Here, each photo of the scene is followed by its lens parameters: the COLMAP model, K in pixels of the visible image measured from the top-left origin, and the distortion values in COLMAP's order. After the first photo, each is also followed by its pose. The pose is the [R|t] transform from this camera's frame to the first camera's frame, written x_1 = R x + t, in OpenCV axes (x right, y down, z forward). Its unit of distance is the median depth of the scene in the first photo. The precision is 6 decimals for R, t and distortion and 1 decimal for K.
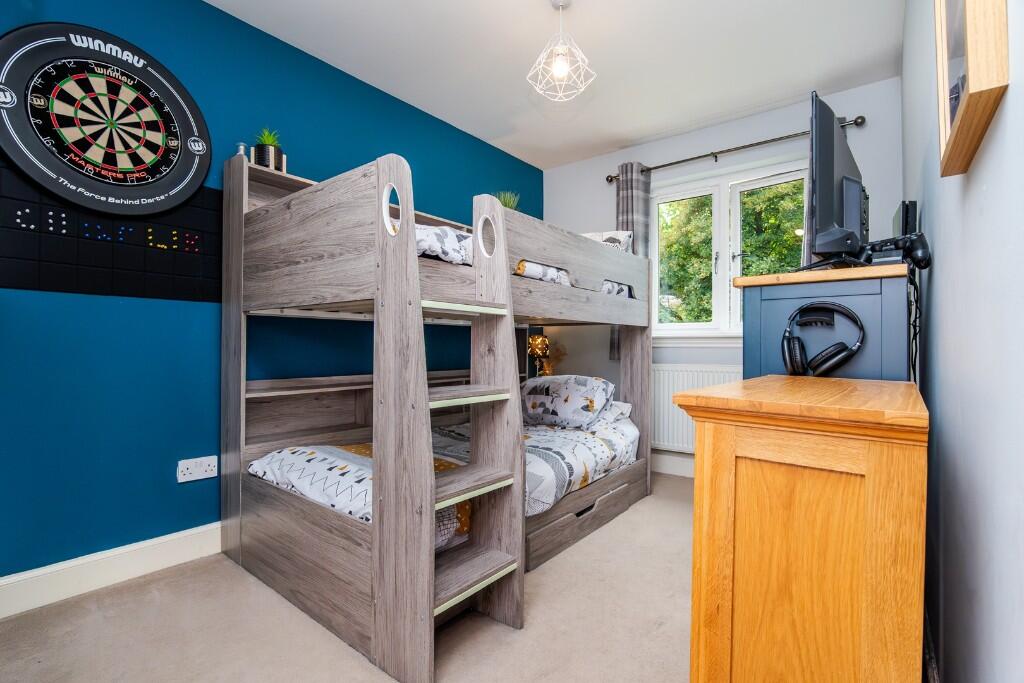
lens RADIAL K [[489.6, 0, 508.9], [0, 489.6, 349.3], [0, 0, 1]] dist [-0.014920, 0.000142]
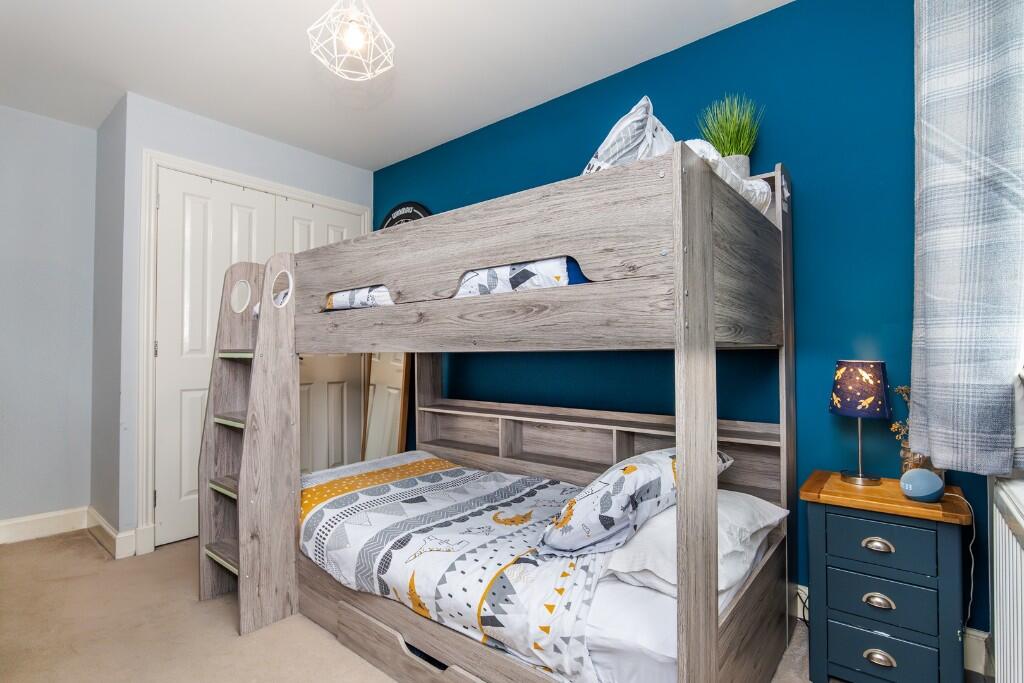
lens RADIAL K [[489.6, 0, 508.9], [0, 489.6, 349.3], [0, 0, 1]] dist [-0.014920, 0.000142]
pose [[-0.018844, -0.027630, -0.999441, 0.848109], [-0.005388, 0.999606, -0.027533, -0.046965], [0.999808, 0.004866, -0.018986, 1.216129]]
